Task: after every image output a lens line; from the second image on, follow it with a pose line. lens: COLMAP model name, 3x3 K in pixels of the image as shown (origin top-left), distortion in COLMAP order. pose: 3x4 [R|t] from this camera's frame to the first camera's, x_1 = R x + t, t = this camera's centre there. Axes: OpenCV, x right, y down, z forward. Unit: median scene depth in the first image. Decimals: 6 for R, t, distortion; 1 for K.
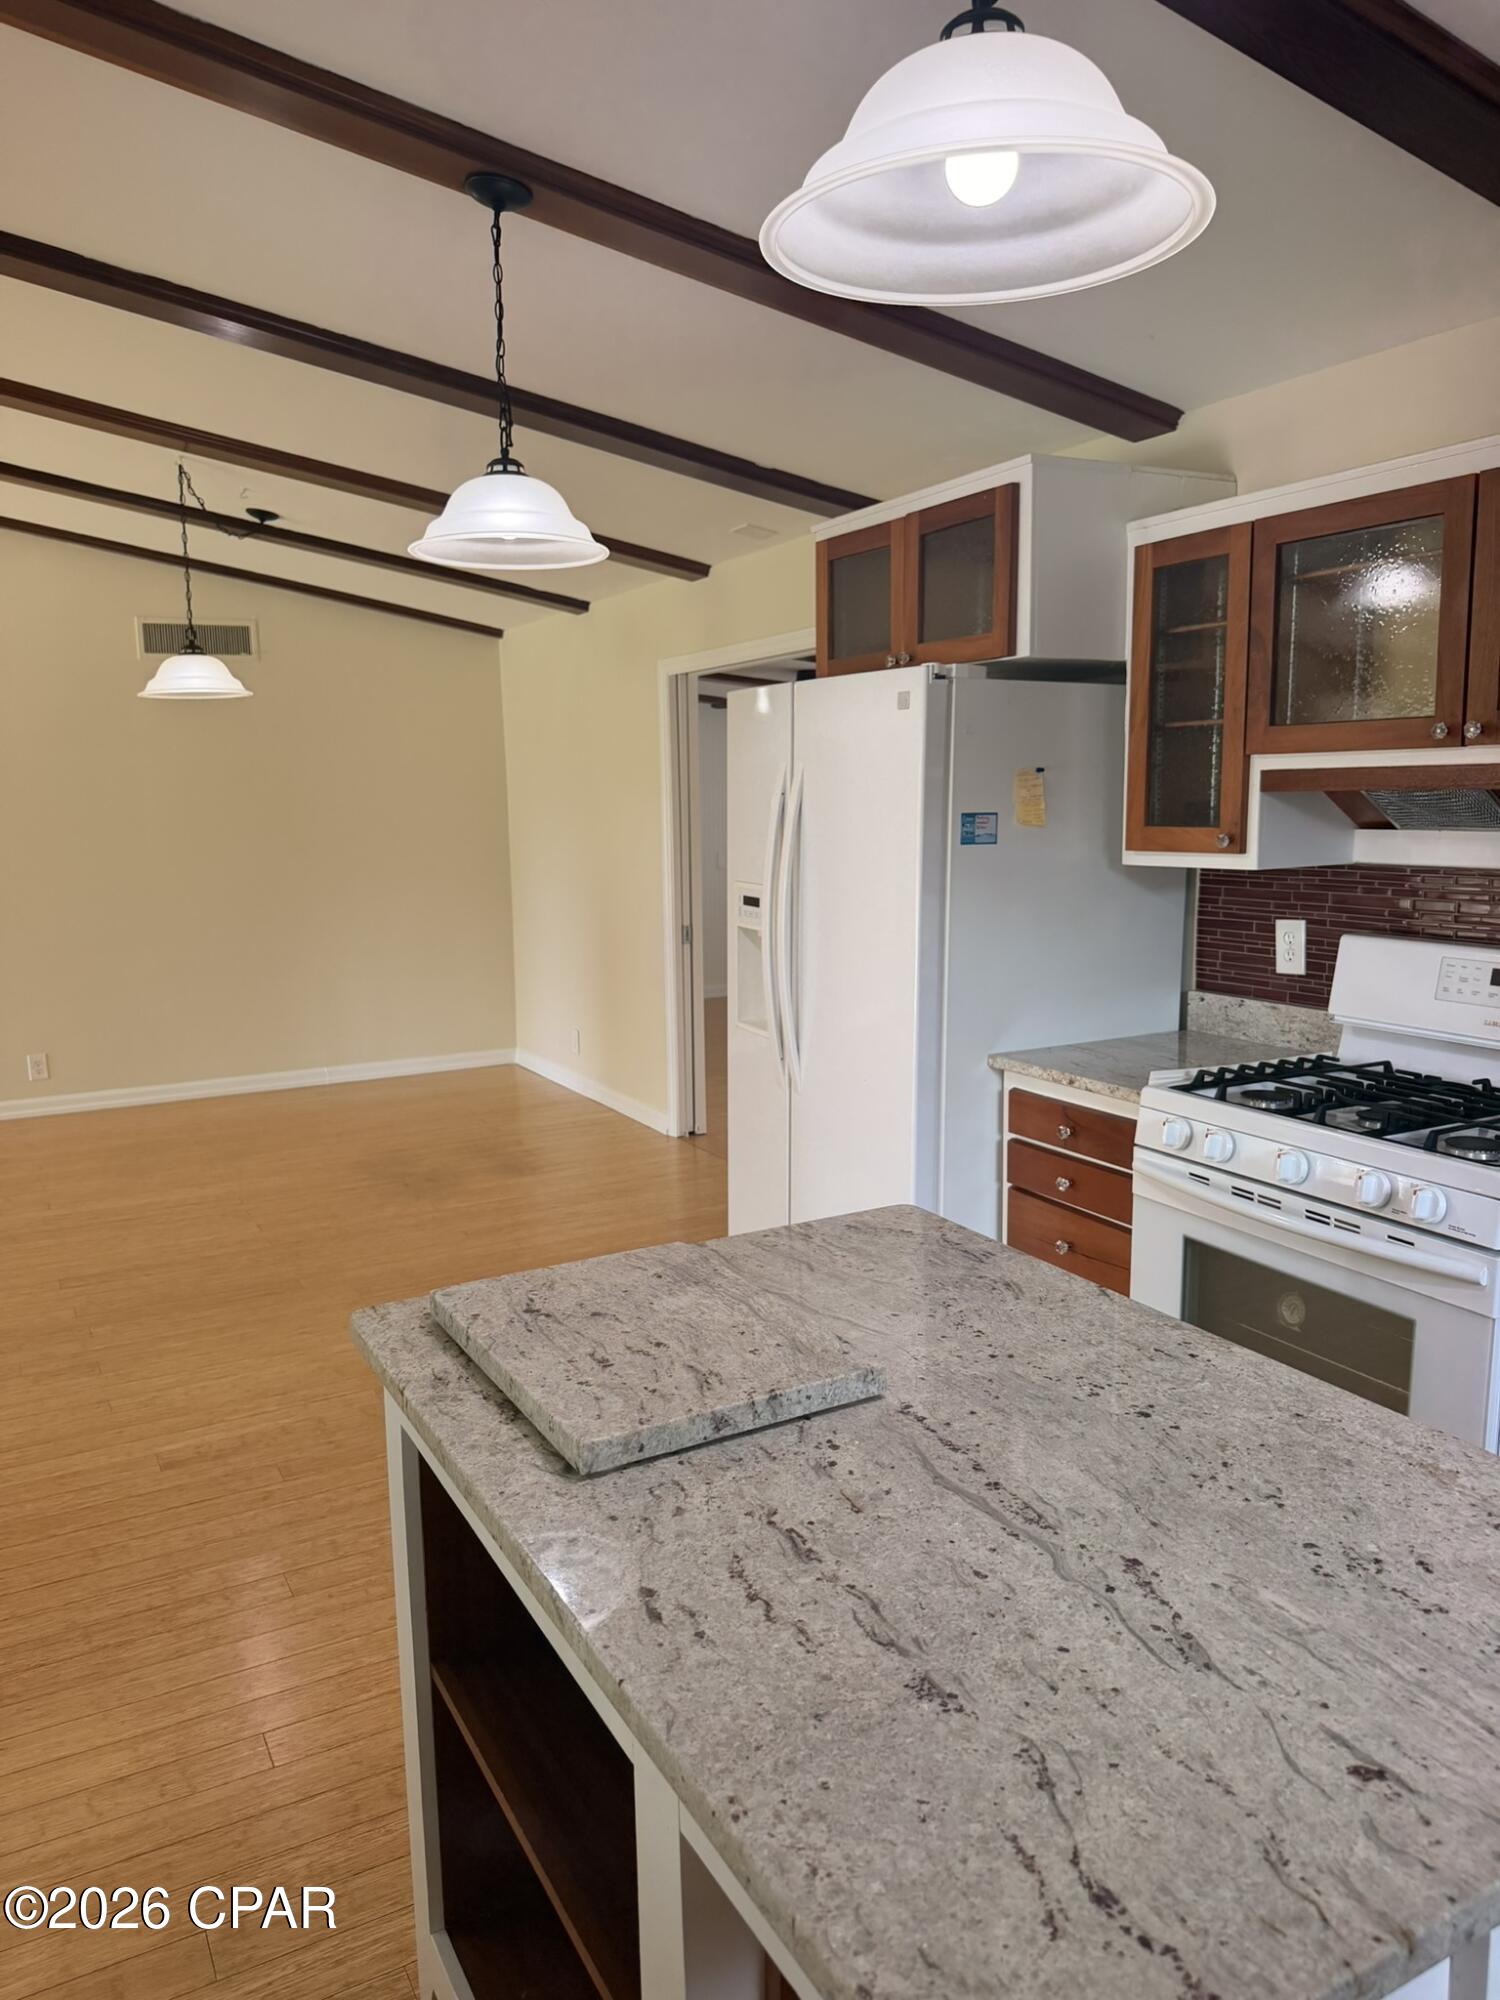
lens RADIAL K [[1398.3, 0, 743.3], [0, 1398.3, 1005.7], [0, 0, 1]] dist [0.095976, -0.140852]
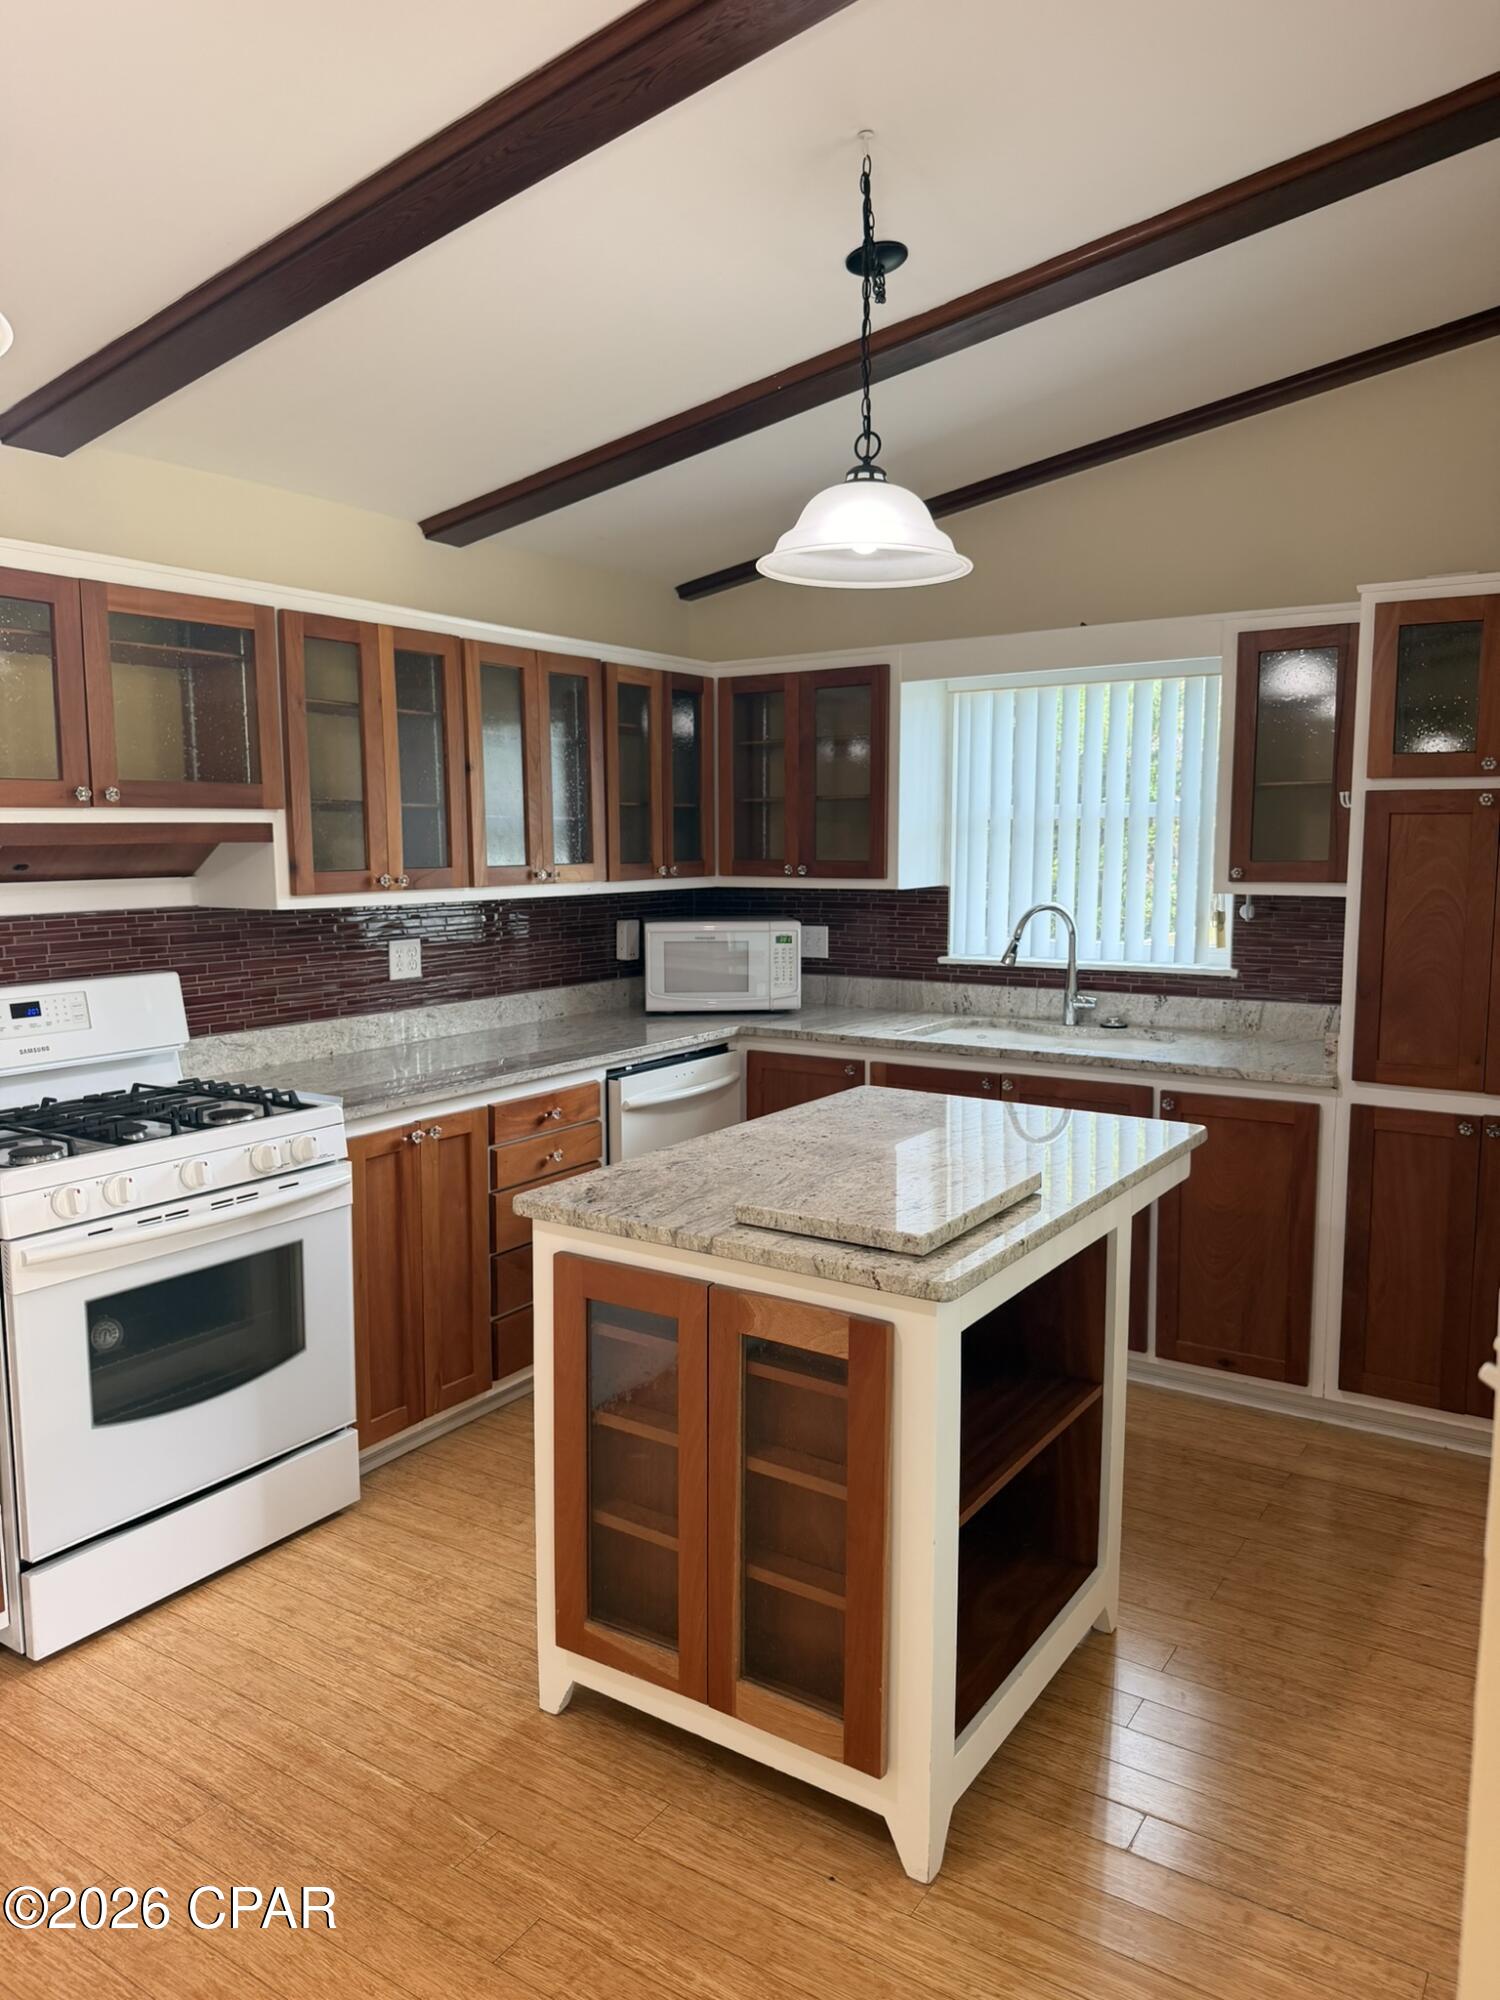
lens RADIAL K [[1398.3, 0, 743.3], [0, 1398.3, 1005.7], [0, 0, 1]] dist [0.095976, -0.140852]
pose [[-0.478549, -0.093513, 0.873067, -0.741894], [0.139402, 0.973611, 0.180691, -0.148889], [-0.866925, 0.208177, -0.452884, 1.017522]]
